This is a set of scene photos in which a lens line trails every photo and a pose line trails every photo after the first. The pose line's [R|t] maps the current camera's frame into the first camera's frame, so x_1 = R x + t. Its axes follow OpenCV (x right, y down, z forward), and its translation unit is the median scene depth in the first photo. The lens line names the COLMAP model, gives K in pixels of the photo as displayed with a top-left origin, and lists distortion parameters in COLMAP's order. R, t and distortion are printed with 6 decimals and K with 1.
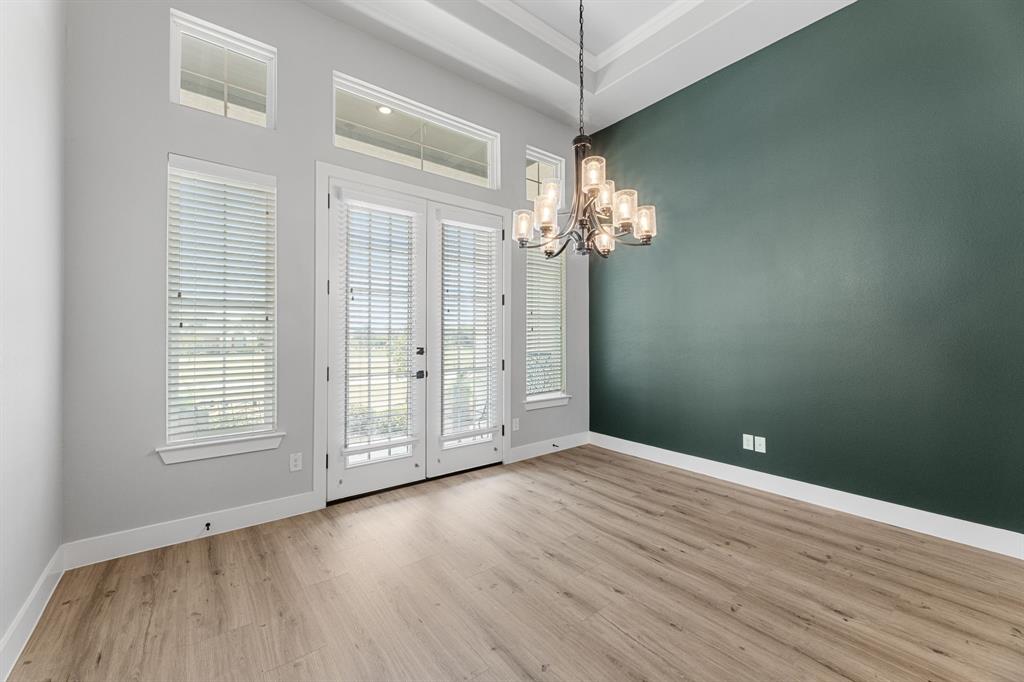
lens RADIAL K [[405.1, 0, 512.0], [0, 405.1, 341.0], [0, 0, 1]] dist [-0.001102, -0.000245]
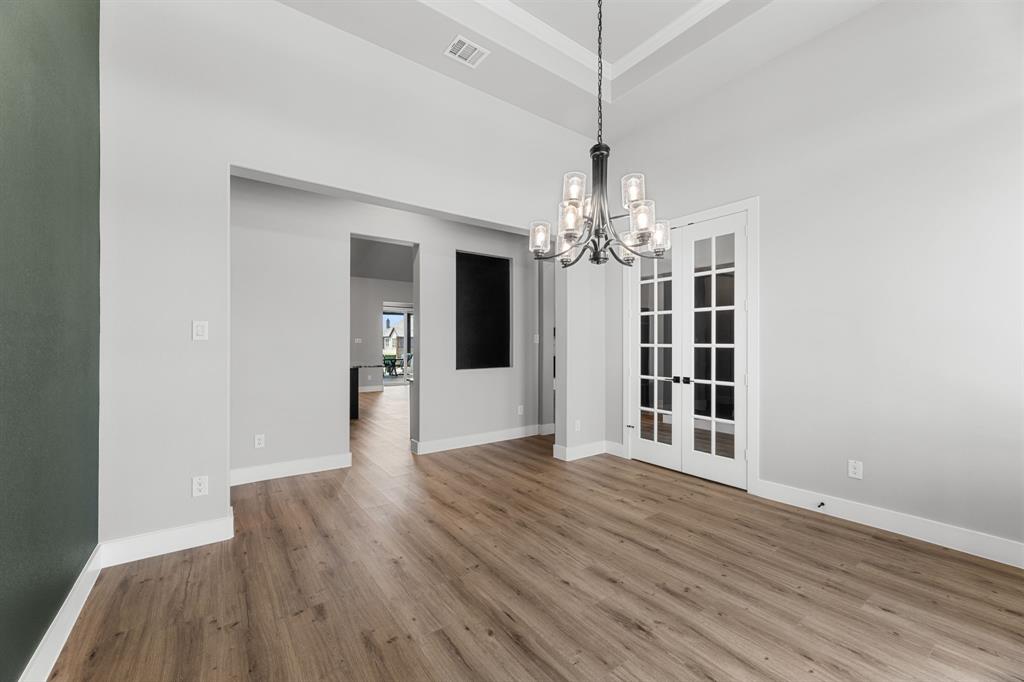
lens RADIAL K [[405.1, 0, 512.0], [0, 405.1, 341.0], [0, 0, 1]] dist [-0.001102, -0.000245]
pose [[-0.999424, -0.000070, 0.033936, 0.355150], [-0.000145, 0.999998, -0.002222, -0.020824], [-0.033936, -0.002225, -0.999422, 2.003679]]
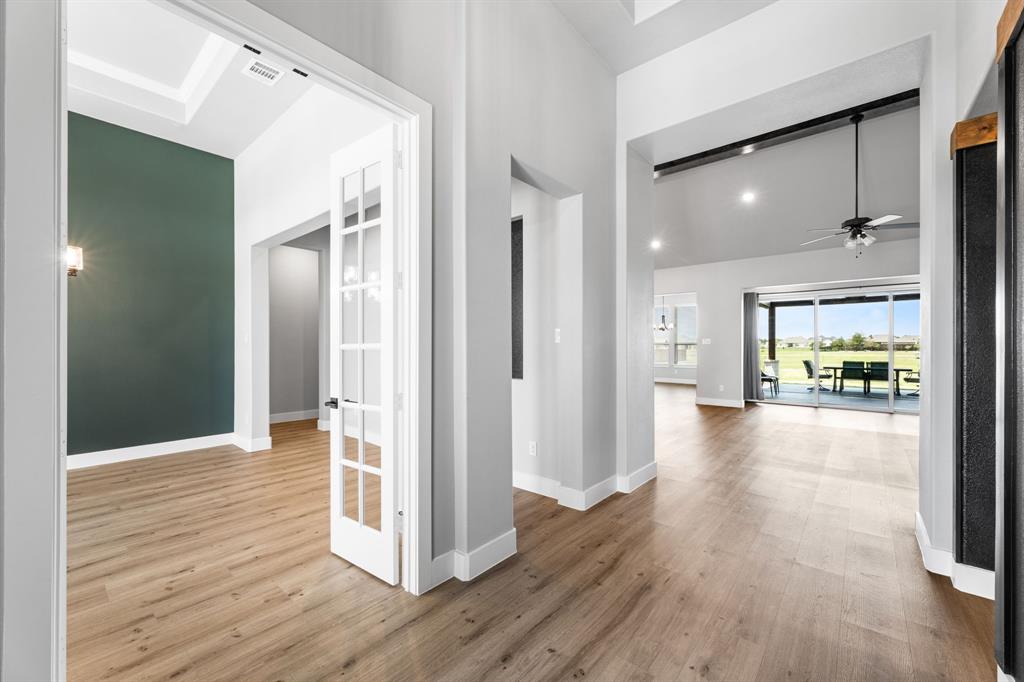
lens RADIAL K [[405.1, 0, 512.0], [0, 405.1, 341.0], [0, 0, 1]] dist [-0.001102, -0.000245]
pose [[-0.194144, 0.008766, 0.980934, -1.278540], [0.004030, 0.999959, -0.008138, -0.012757], [-0.980965, 0.002374, -0.194171, -0.251339]]
